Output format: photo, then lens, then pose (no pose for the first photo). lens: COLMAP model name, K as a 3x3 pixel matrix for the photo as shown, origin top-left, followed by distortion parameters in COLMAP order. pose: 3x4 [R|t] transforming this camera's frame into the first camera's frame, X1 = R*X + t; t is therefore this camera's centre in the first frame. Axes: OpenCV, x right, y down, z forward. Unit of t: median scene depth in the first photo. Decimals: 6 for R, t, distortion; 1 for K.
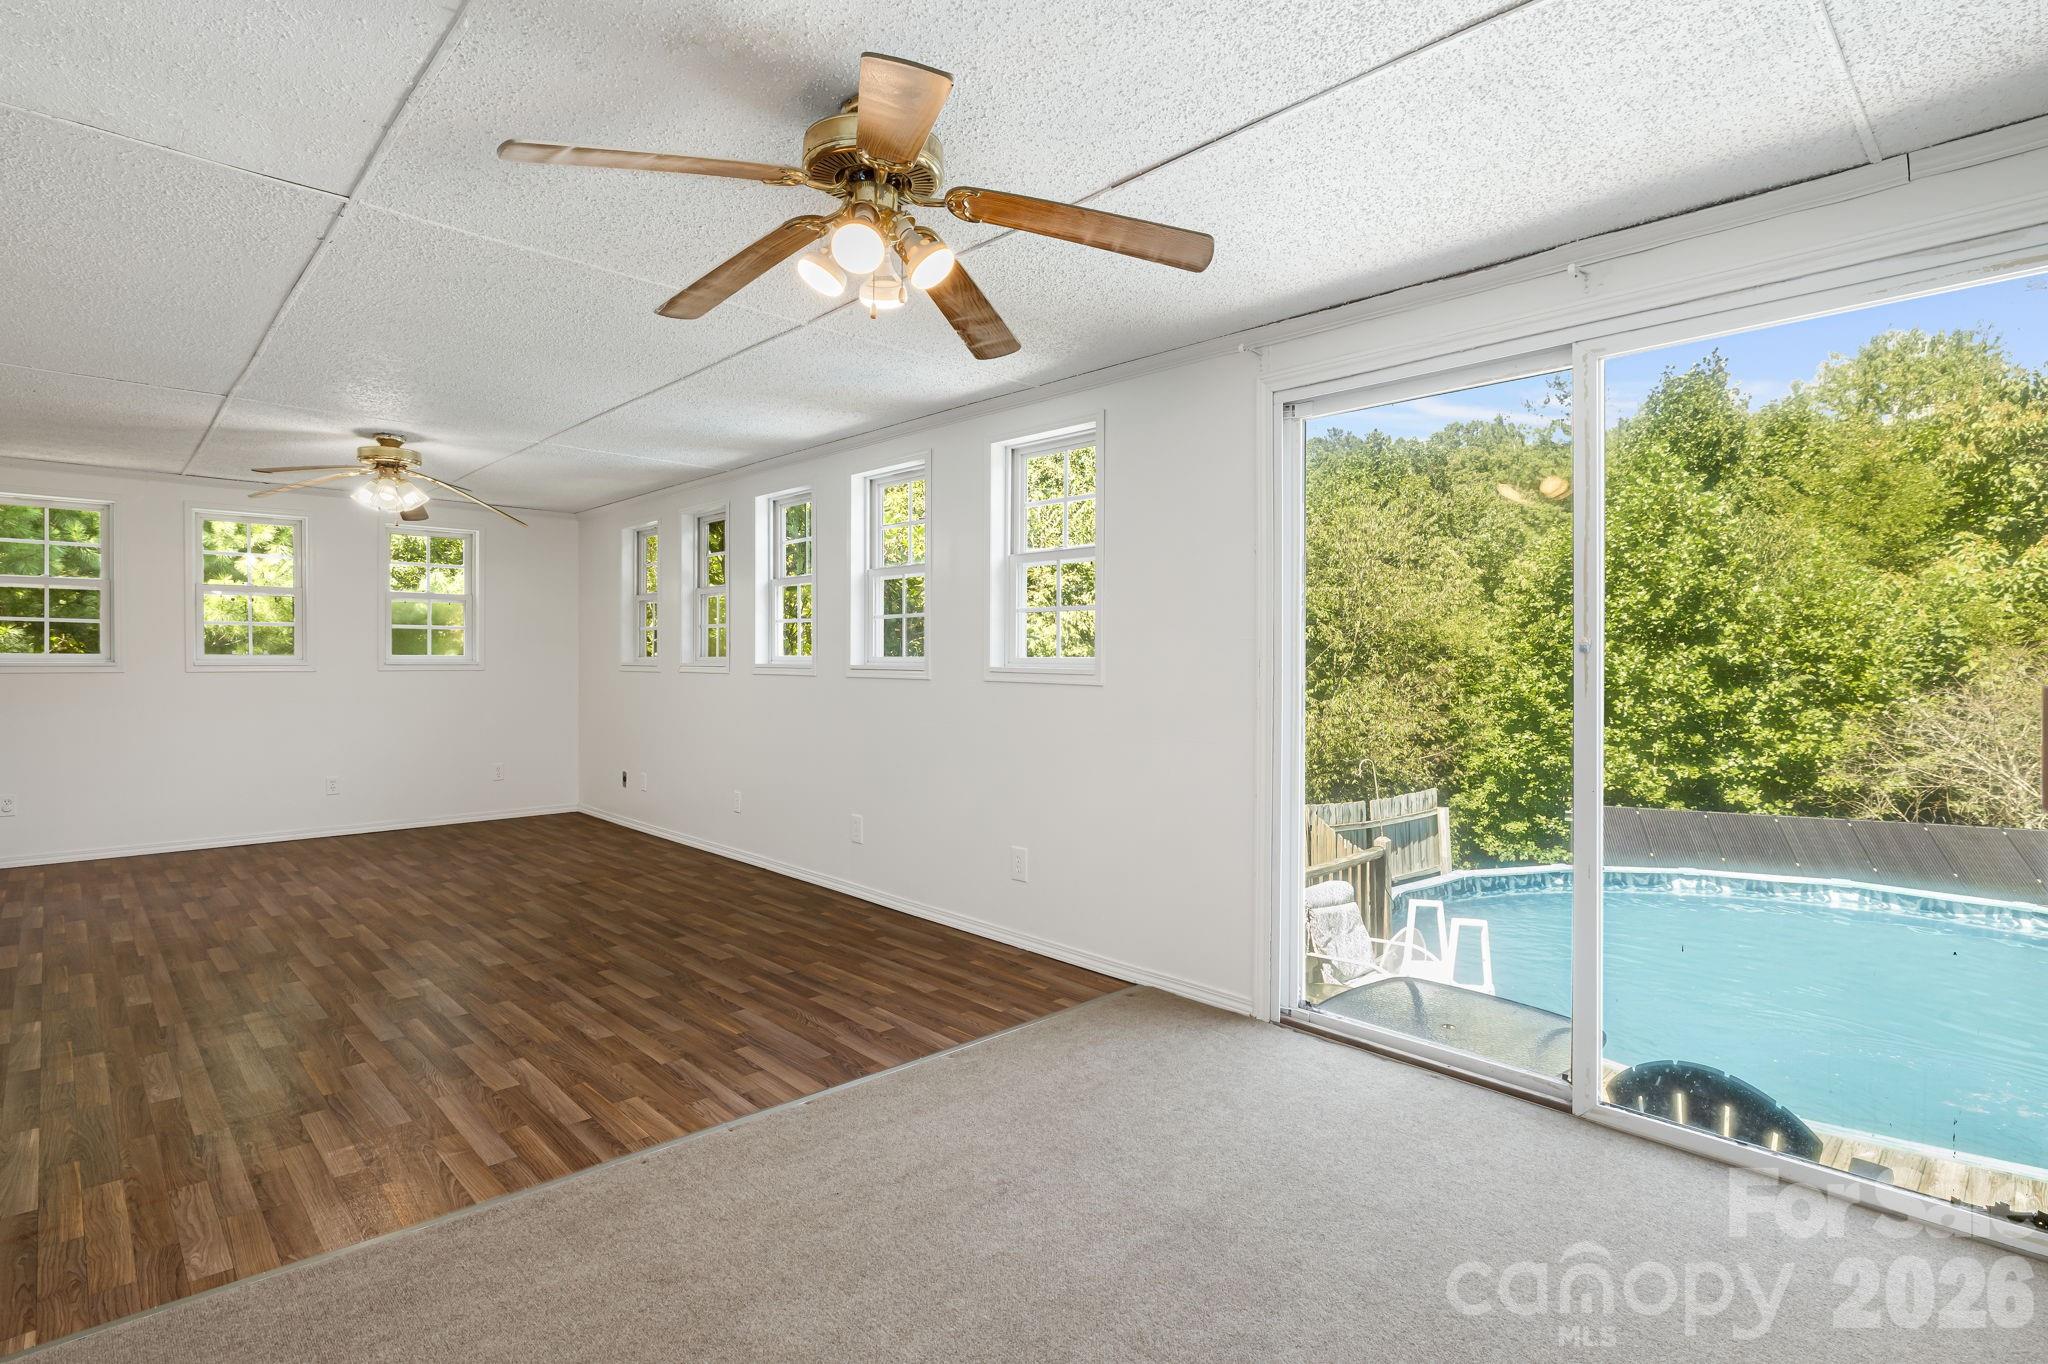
lens RADIAL K [[1000.5, 0, 1015.0], [0, 1000.5, 643.6], [0, 0, 1]] dist [0.000560, 0.000069]
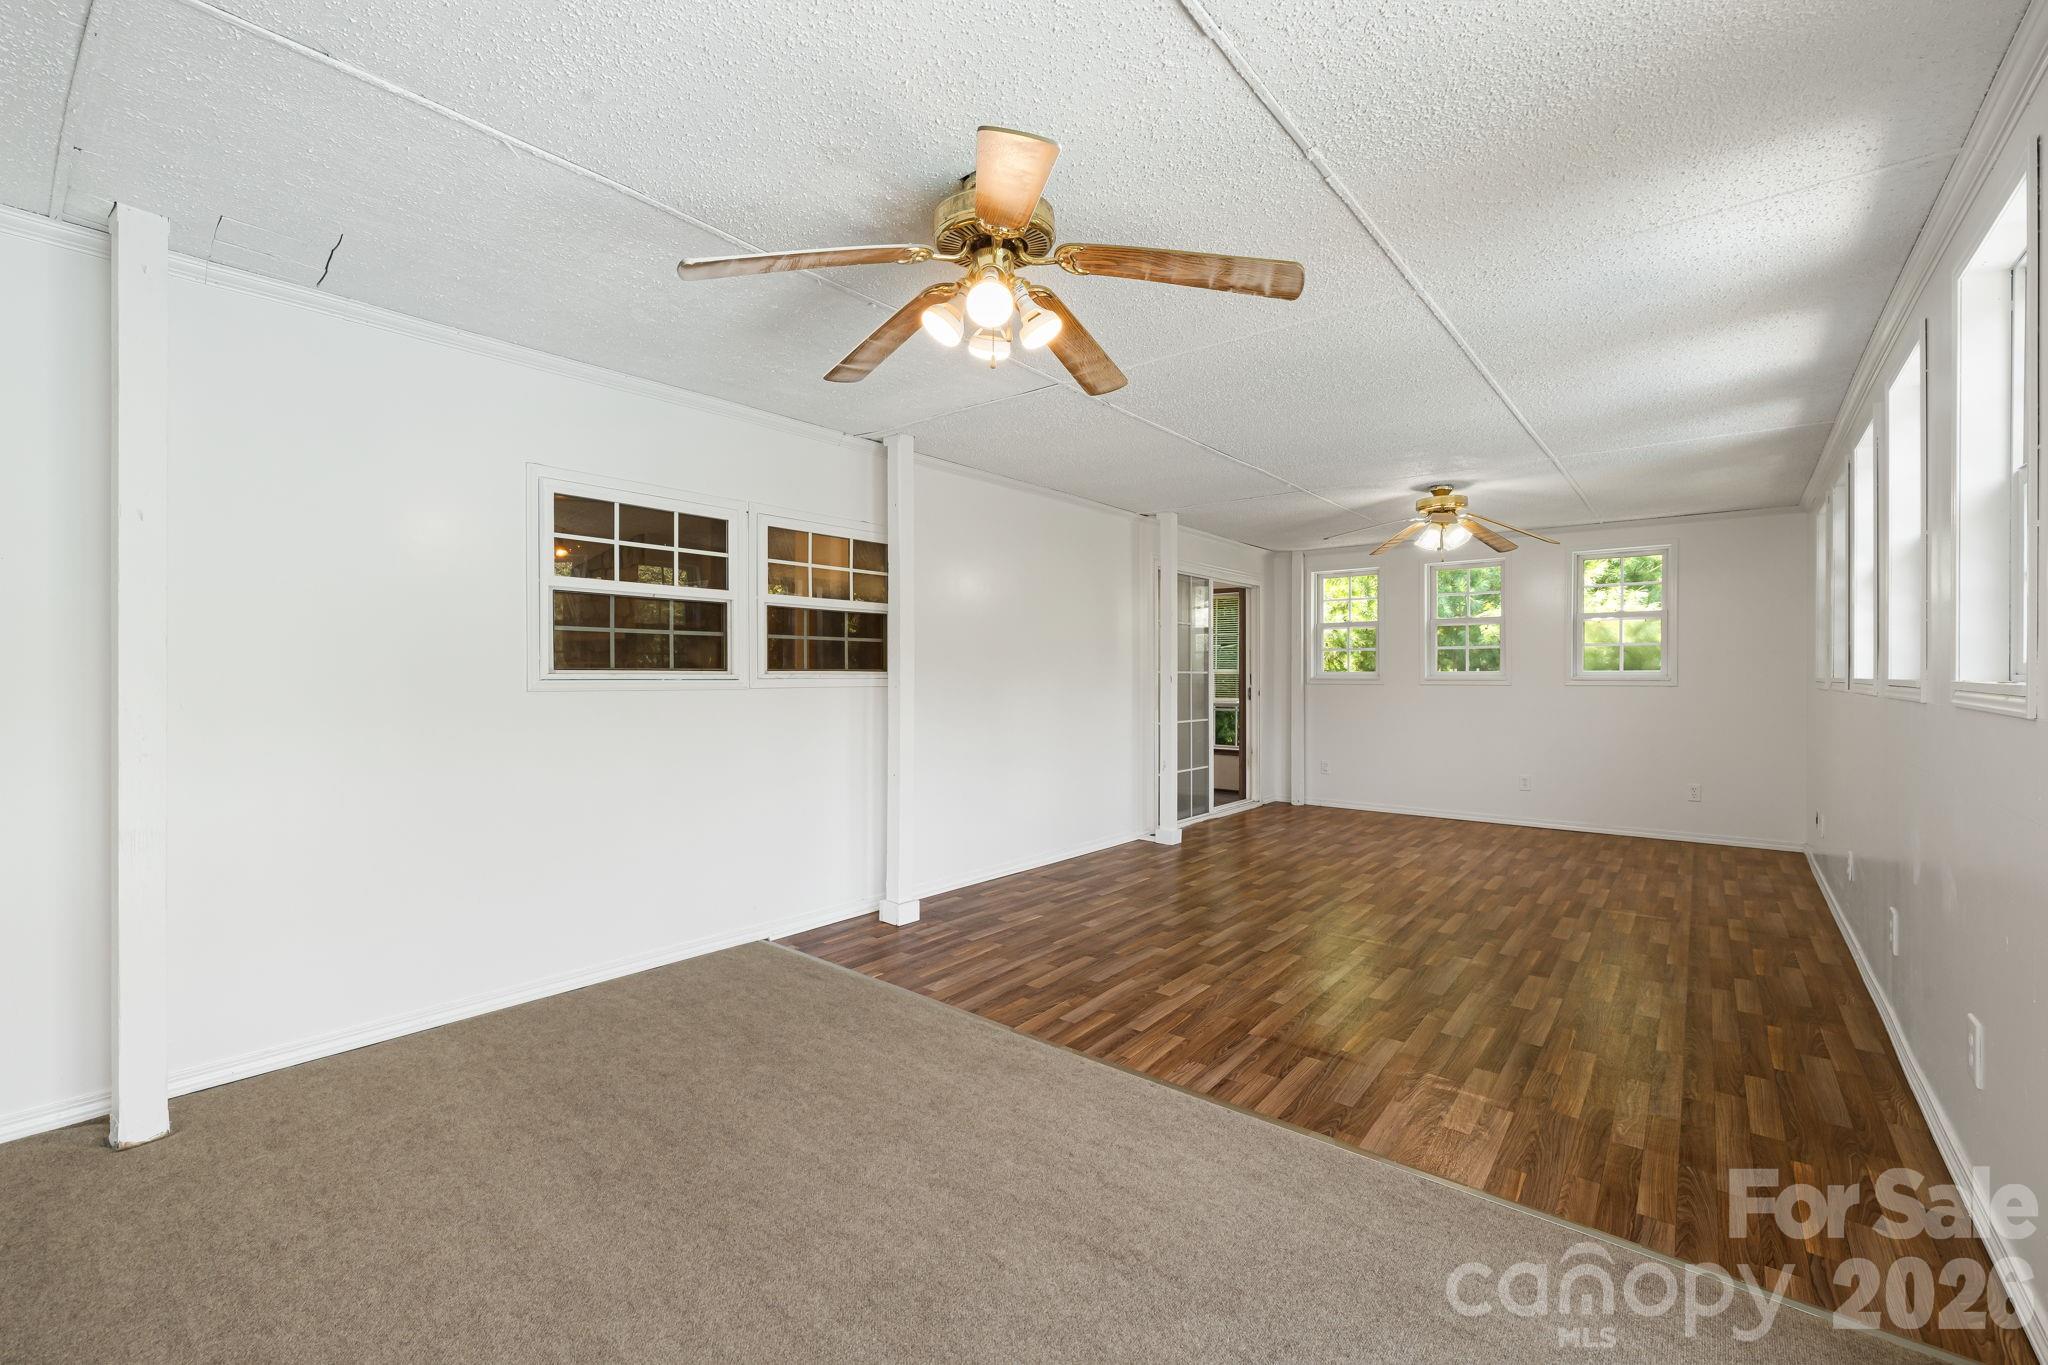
lens RADIAL K [[864.9, 0, 1010.2], [0, 864.9, 682.3], [0, 0, 1]] dist [0.000984, 0.000062]
pose [[0.134173, 0.006736, -0.990935, 0.381409], [0.011732, 0.999896, 0.008385, 0.011904], [0.990888, -0.012751, 0.134080, 0.414293]]
